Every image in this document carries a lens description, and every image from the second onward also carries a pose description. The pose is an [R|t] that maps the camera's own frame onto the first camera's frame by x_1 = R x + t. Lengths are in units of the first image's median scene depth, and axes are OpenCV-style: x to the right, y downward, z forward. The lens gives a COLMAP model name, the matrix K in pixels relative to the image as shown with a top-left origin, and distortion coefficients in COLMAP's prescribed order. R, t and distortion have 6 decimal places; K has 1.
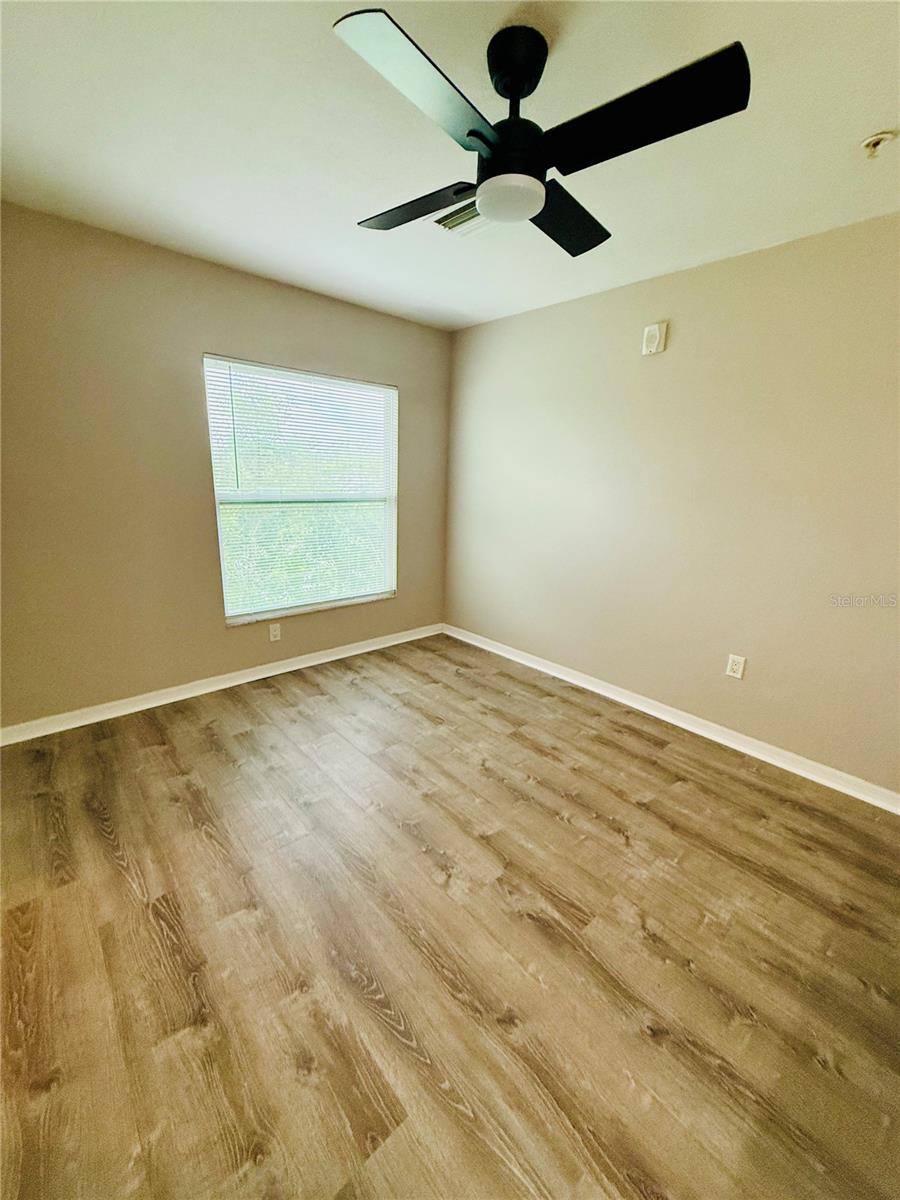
lens RADIAL K [[480.9, 0, 451.2], [0, 480.9, 600.1], [0, 0, 1]] dist [0.000834, 0.000073]
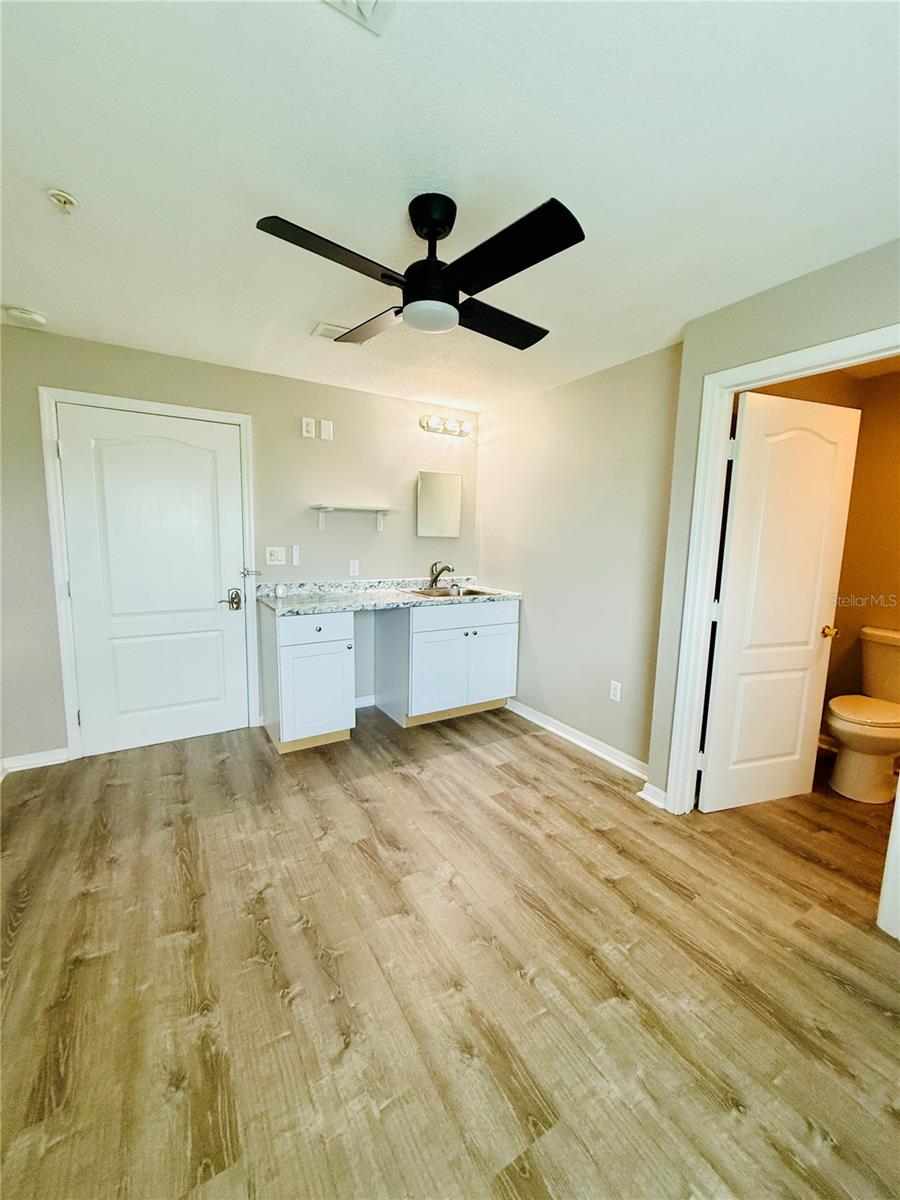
lens RADIAL K [[480.9, 0, 451.9], [0, 480.9, 599.6], [0, 0, 1]] dist [0.000834, 0.000073]
pose [[-0.982453, -0.081981, 0.167528, -0.143499], [-0.011114, 0.922355, 0.386183, -0.483409], [-0.186180, 0.377545, -0.907082, 1.775647]]
